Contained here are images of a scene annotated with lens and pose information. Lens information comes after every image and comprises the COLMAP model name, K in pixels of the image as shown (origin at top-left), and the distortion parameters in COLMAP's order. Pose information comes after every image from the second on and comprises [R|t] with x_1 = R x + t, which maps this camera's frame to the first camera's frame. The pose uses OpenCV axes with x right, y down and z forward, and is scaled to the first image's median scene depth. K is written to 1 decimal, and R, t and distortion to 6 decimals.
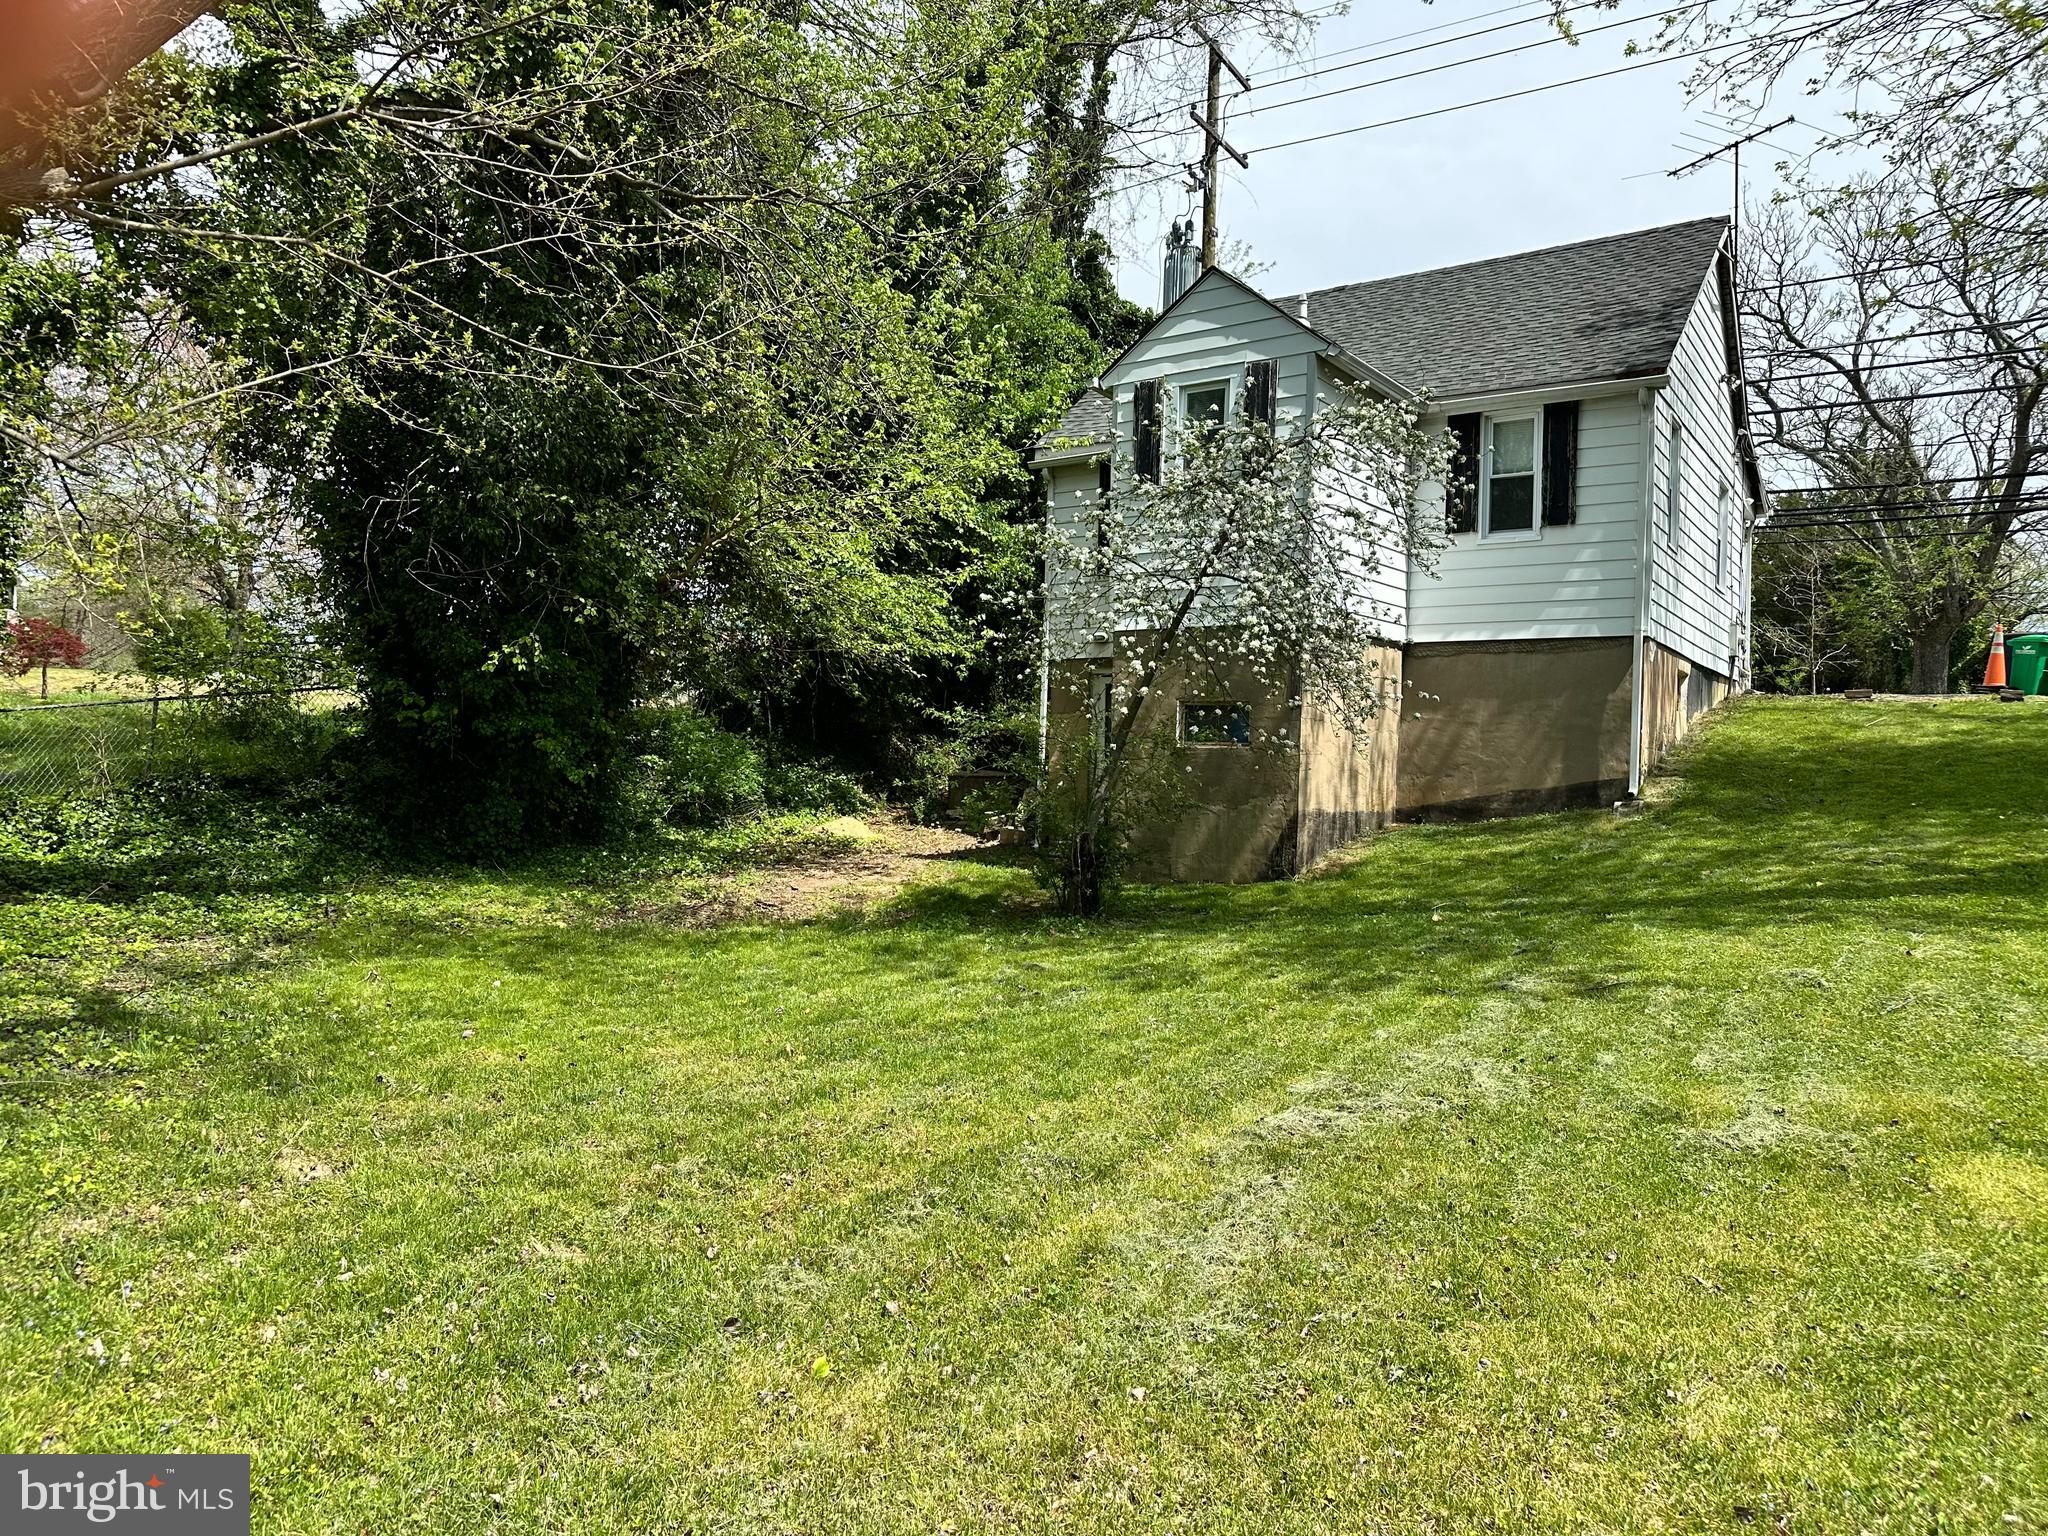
lens RADIAL K [[1439.8, 0, 1031.7], [0, 1439.8, 775.4], [0, 0, 1]] dist [0.039891, -0.048549]
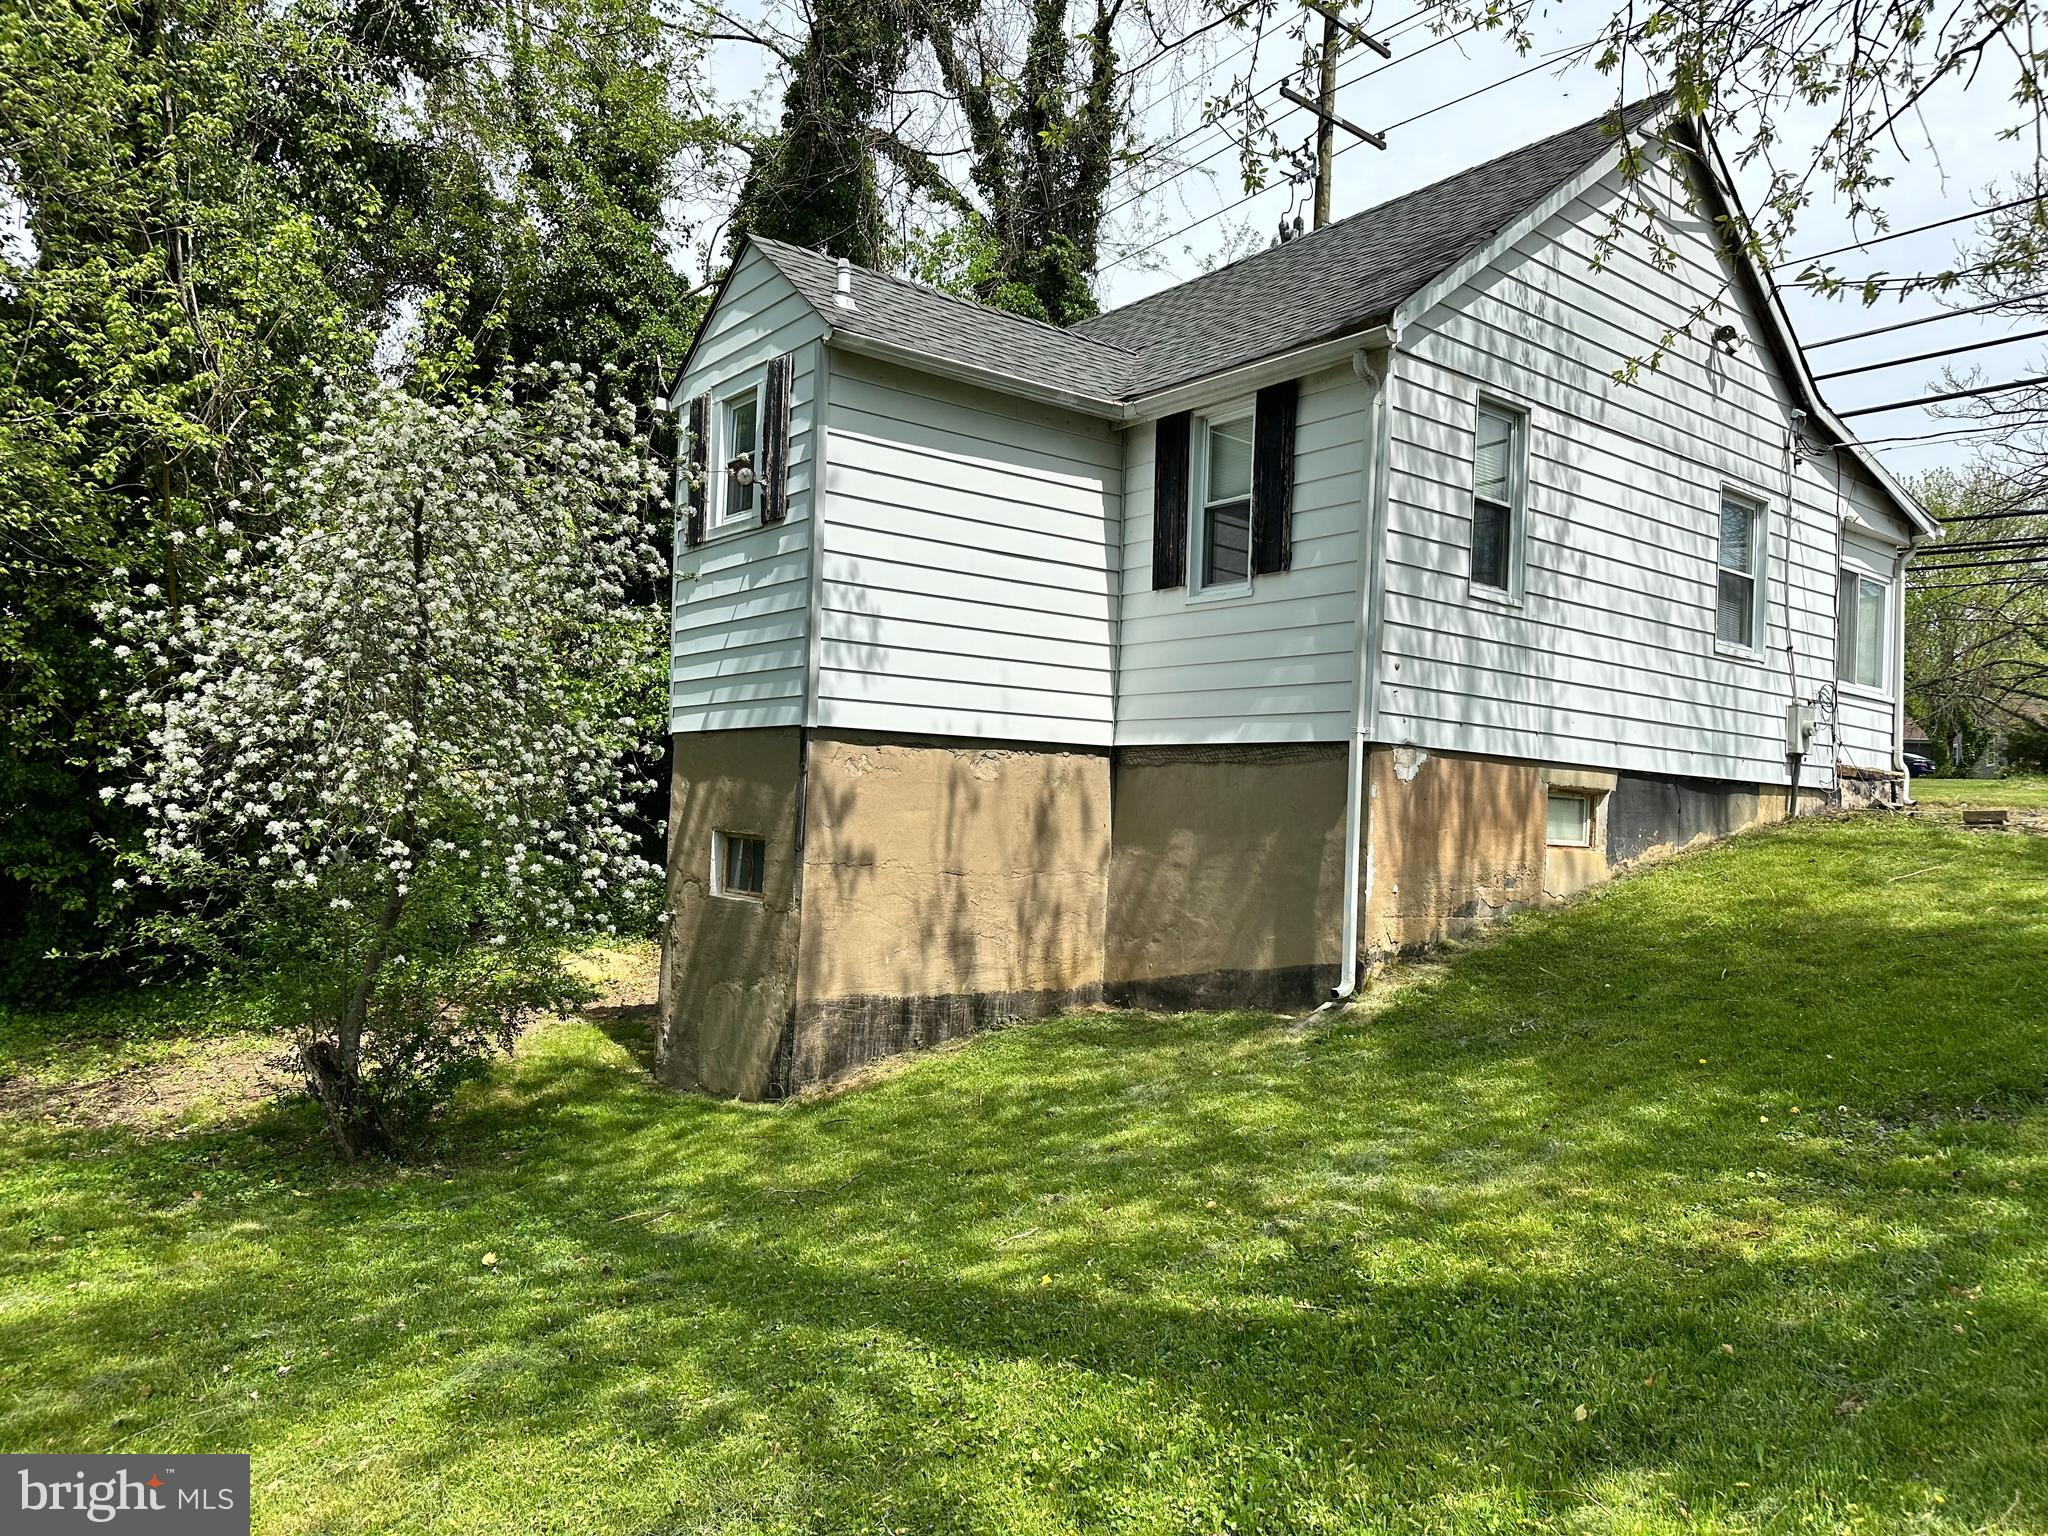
lens RADIAL K [[1439.8, 0, 1024.4], [0, 1439.8, 785.9], [0, 0, 1]] dist [0.039891, -0.048549]
pose [[0.953802, 0.007465, -0.300345, 0.450521], [-0.017400, 0.999386, -0.030417, -0.053587], [0.299933, 0.034238, 0.953346, 0.342049]]
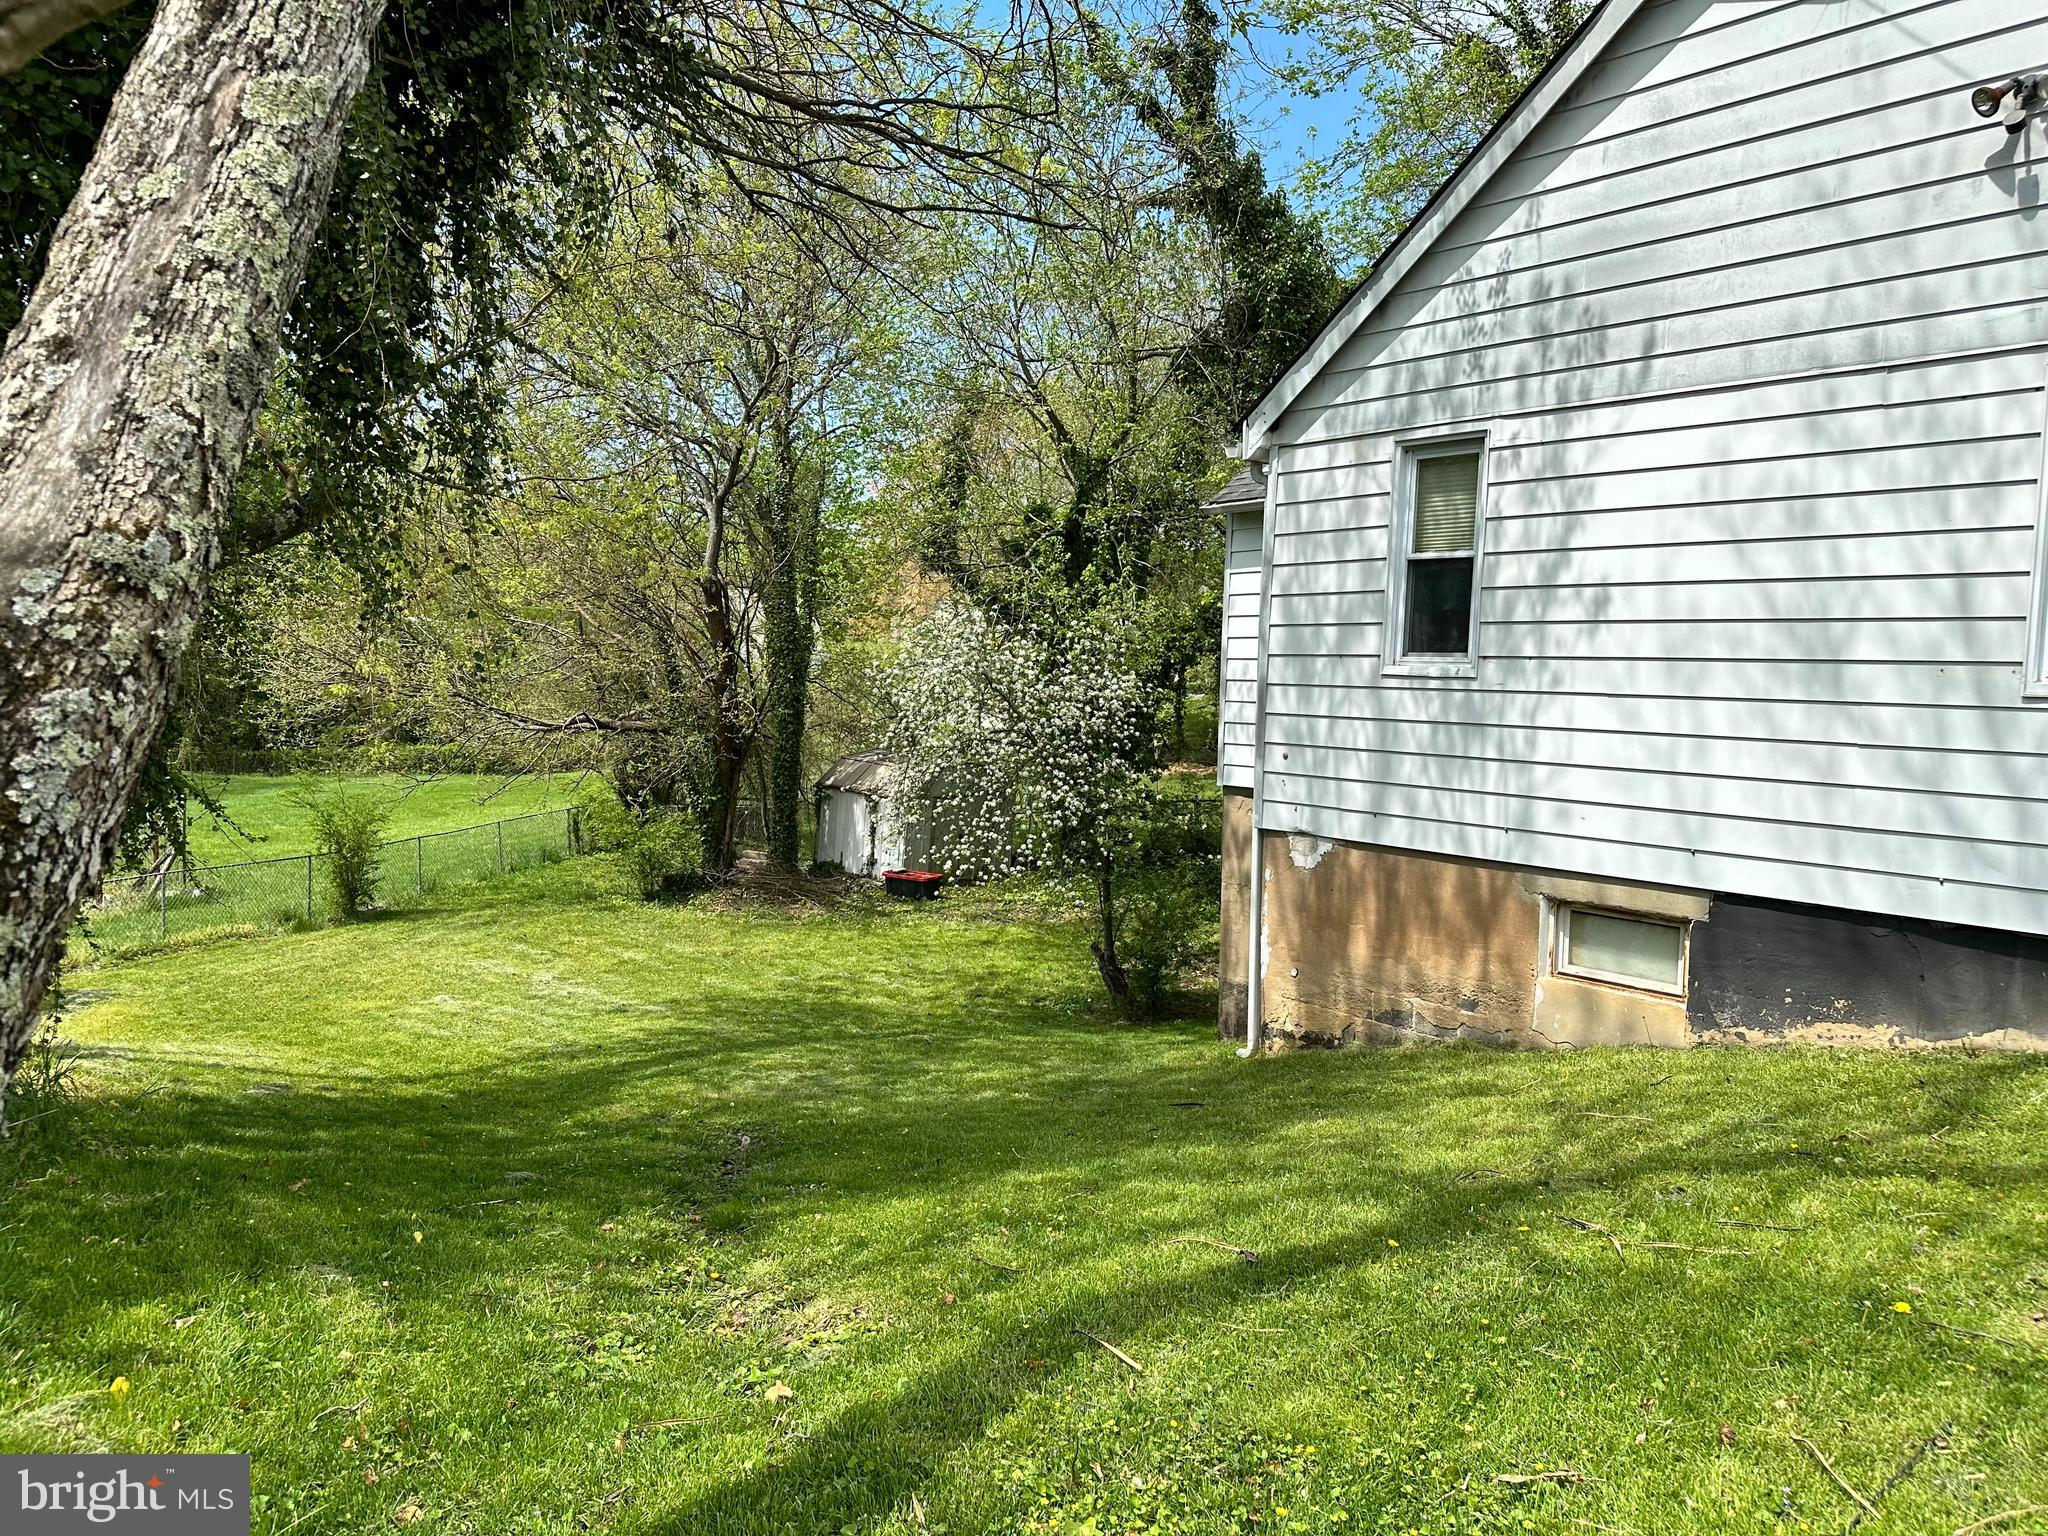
lens RADIAL K [[1439.8, 0, 1038.6], [0, 1439.8, 775.9], [0, 0, 1]] dist [0.039891, -0.048549]
pose [[-0.284117, 0.050153, -0.957477, 1.053358], [-0.022827, 0.997994, 0.059049, -0.152306], [0.958518, 0.038633, -0.282402, 1.051753]]
